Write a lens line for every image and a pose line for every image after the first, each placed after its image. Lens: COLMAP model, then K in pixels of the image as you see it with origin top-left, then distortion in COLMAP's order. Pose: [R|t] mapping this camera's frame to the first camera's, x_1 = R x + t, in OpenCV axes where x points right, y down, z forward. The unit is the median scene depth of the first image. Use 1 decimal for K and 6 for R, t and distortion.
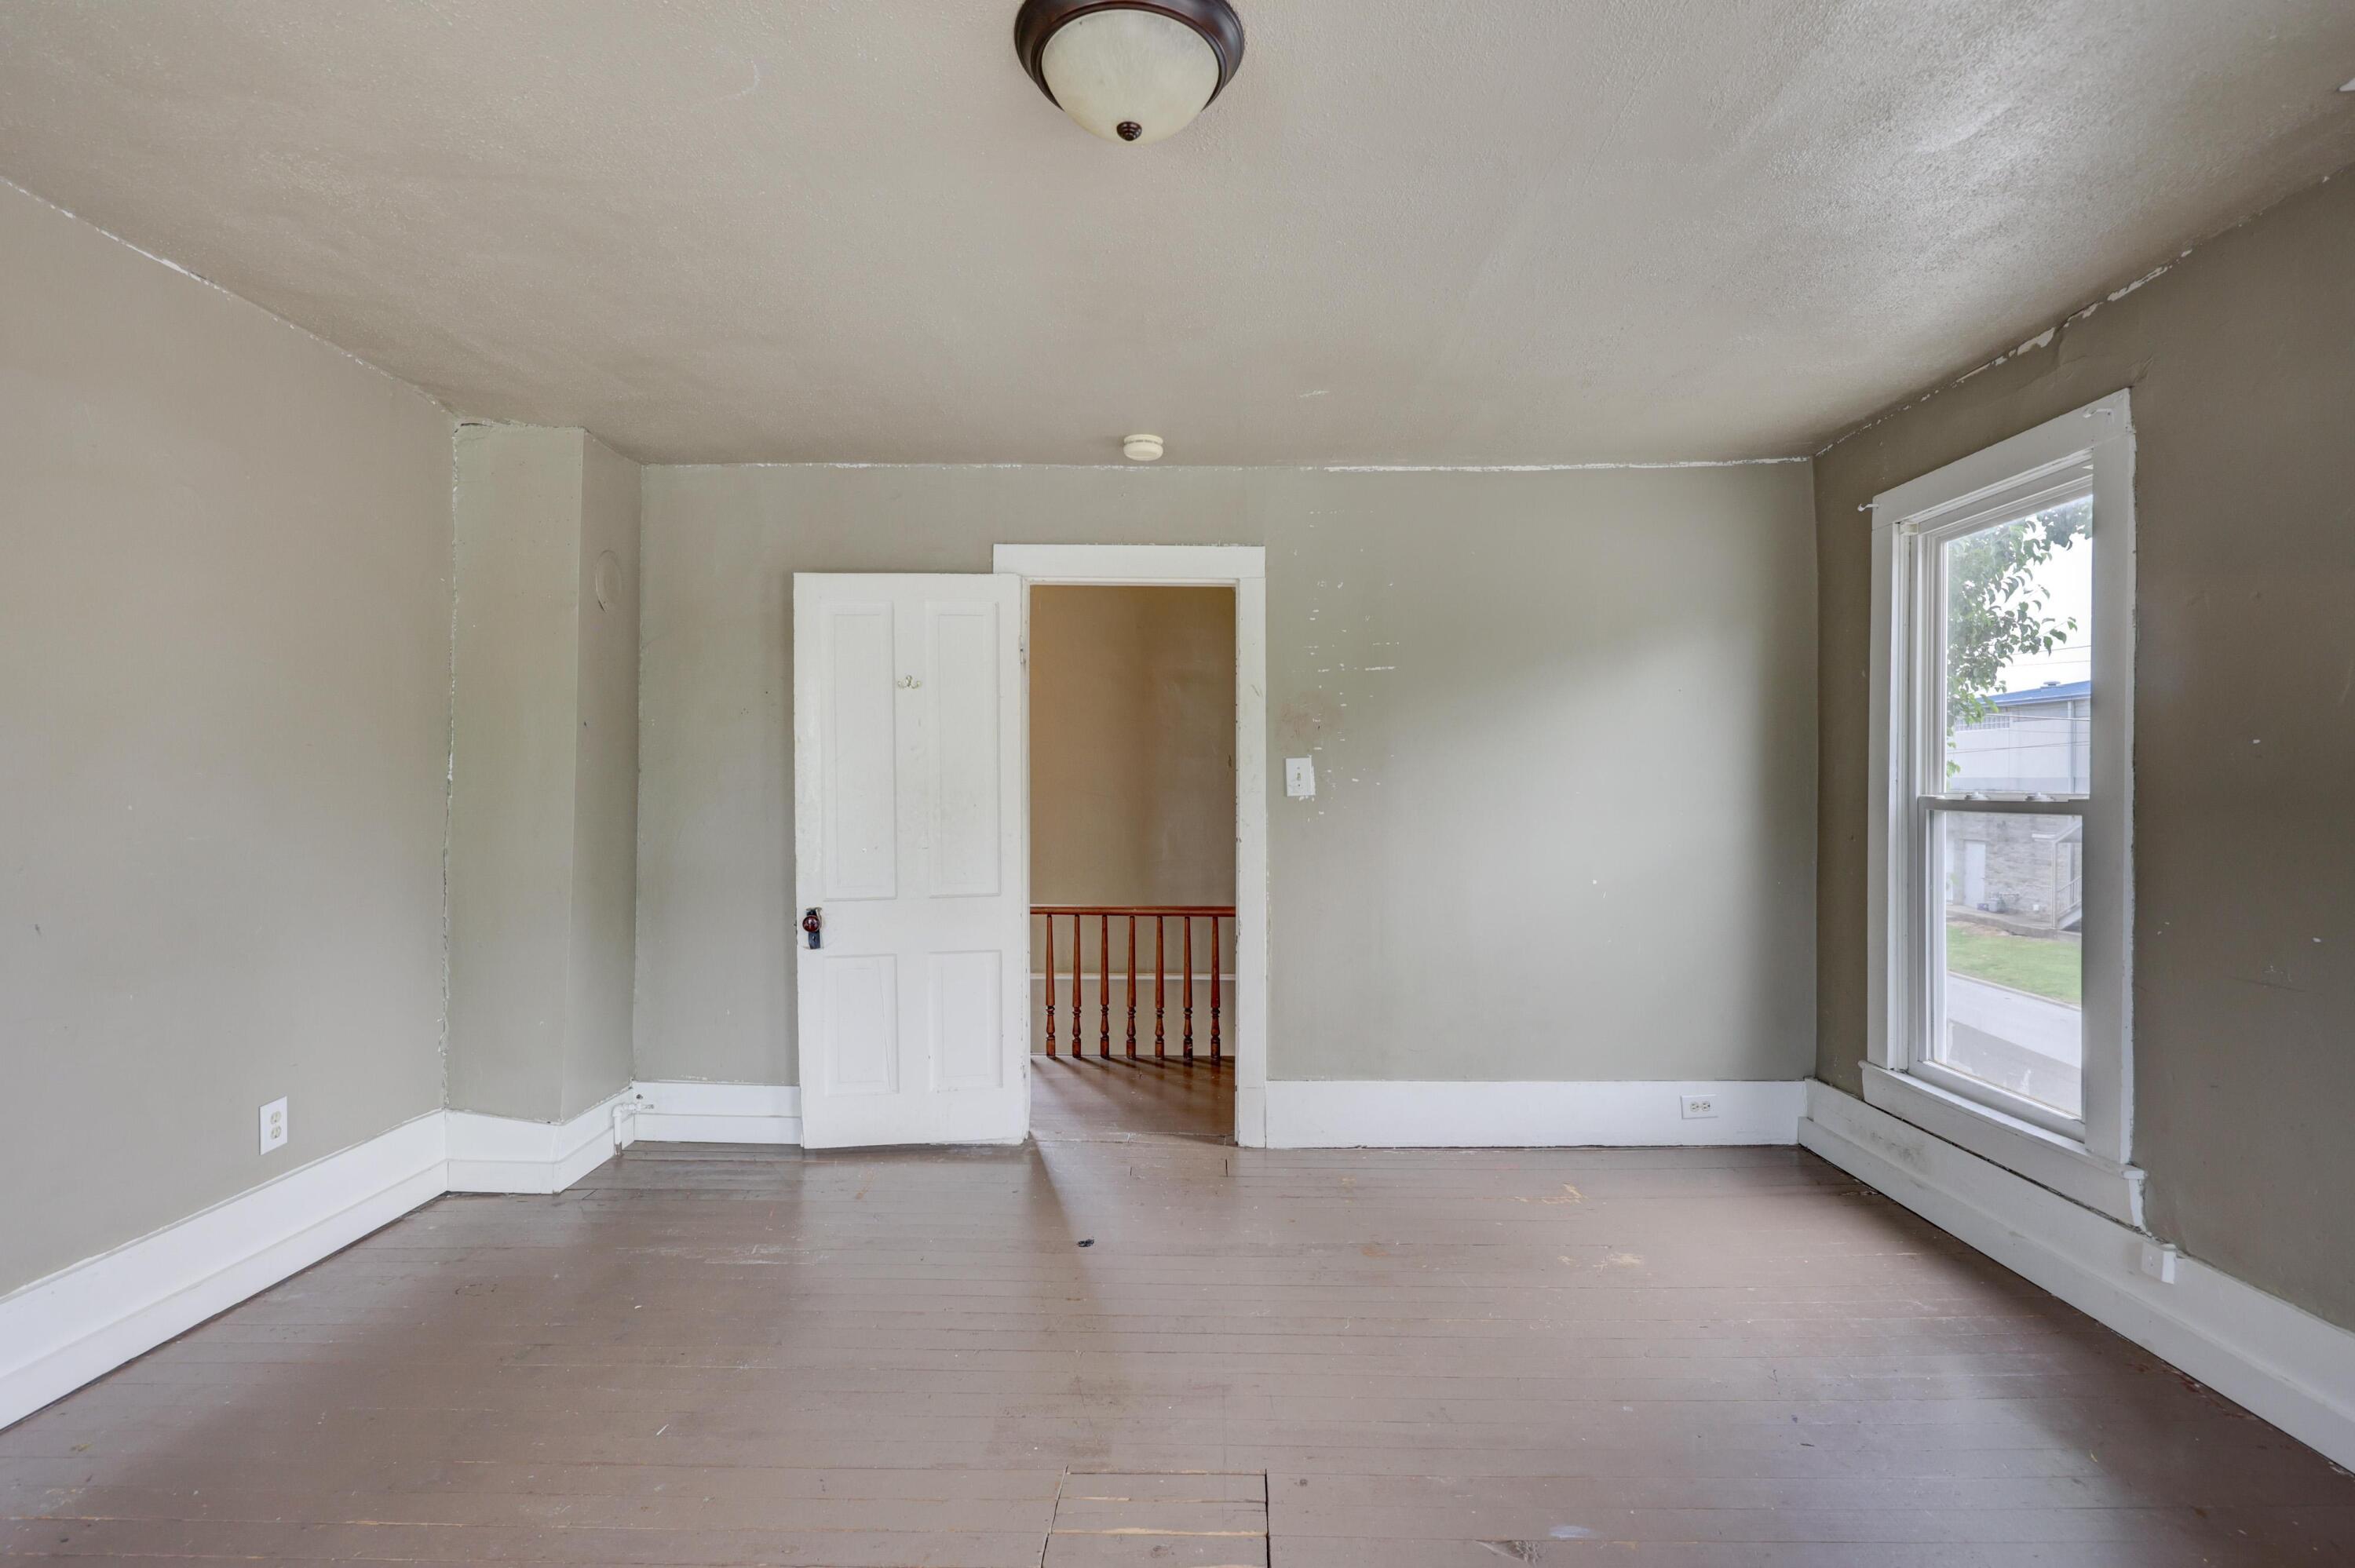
lens RADIAL K [[1076.6, 0, 1167.5], [0, 1076.6, 782.7], [0, 0, 1]] dist [0.001910, 0.001239]
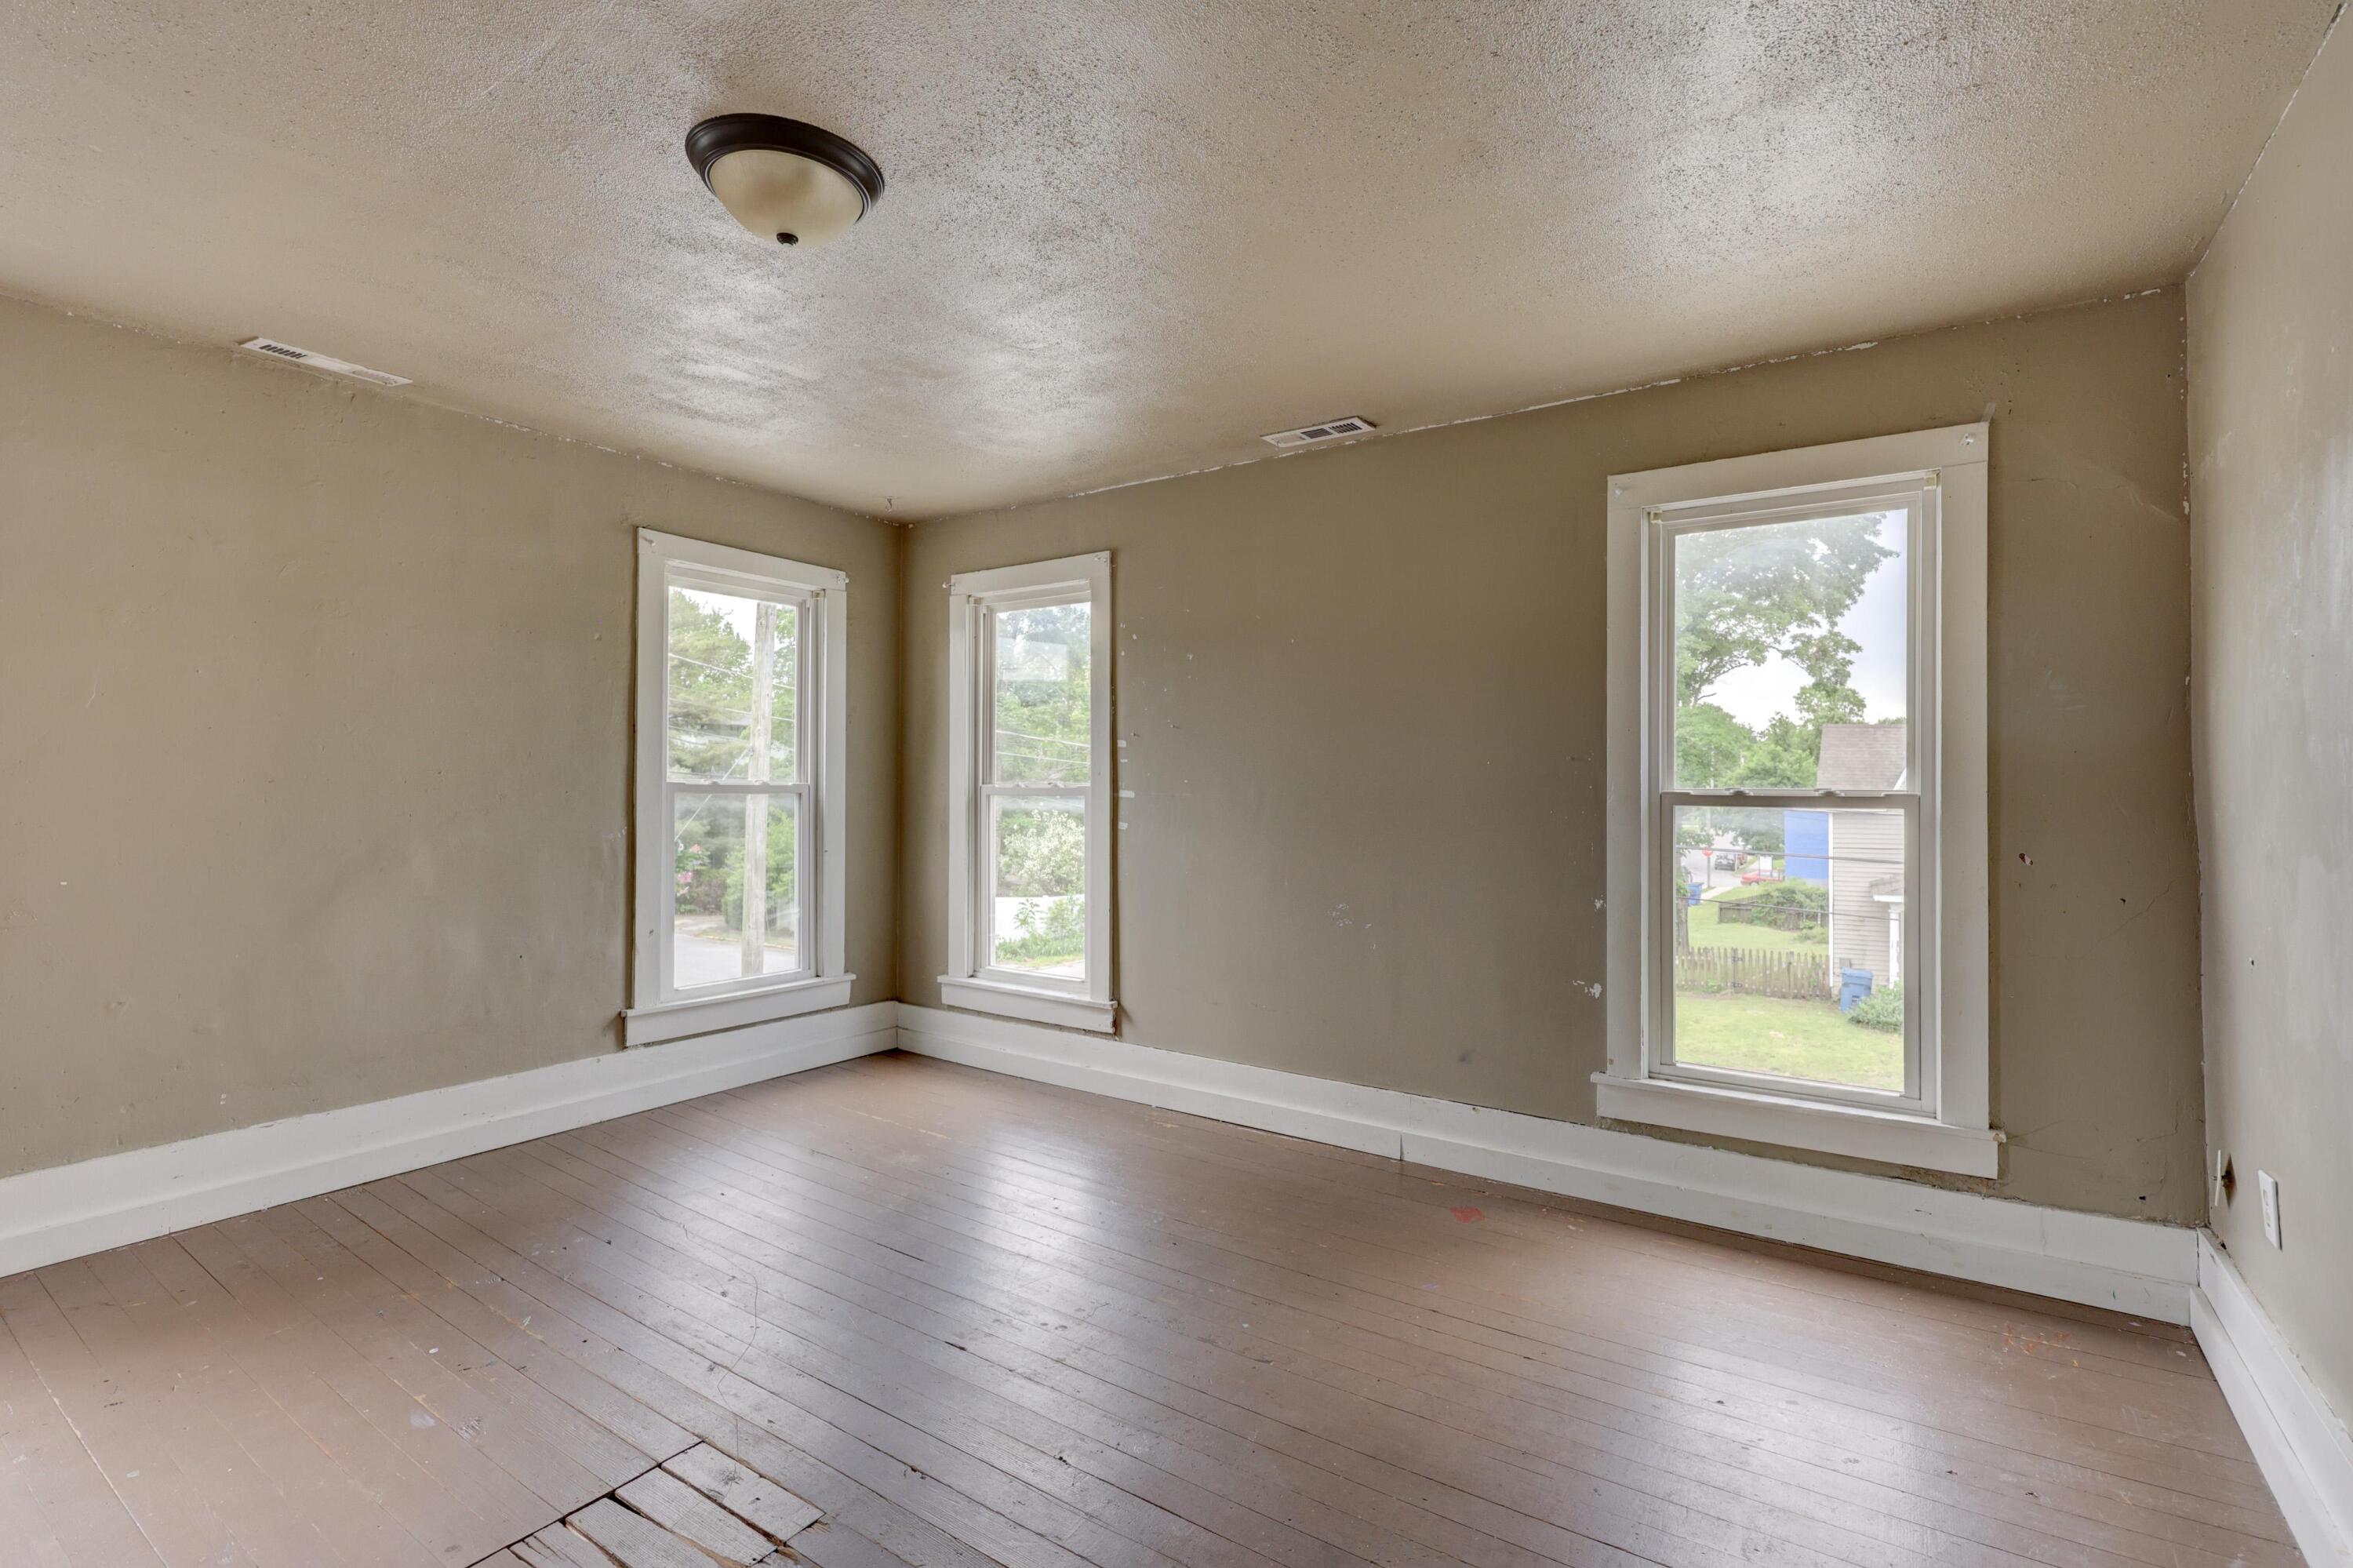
lens RADIAL K [[1075.9, 0, 1197.3], [0, 1075.9, 782.2], [0, 0, 1]] dist [0.001910, 0.001239]
pose [[-0.834329, -0.007435, 0.551217, -0.457795], [-0.008341, 0.999965, 0.000863, 0.004274], [-0.551204, -0.003877, -0.834362, 0.729773]]
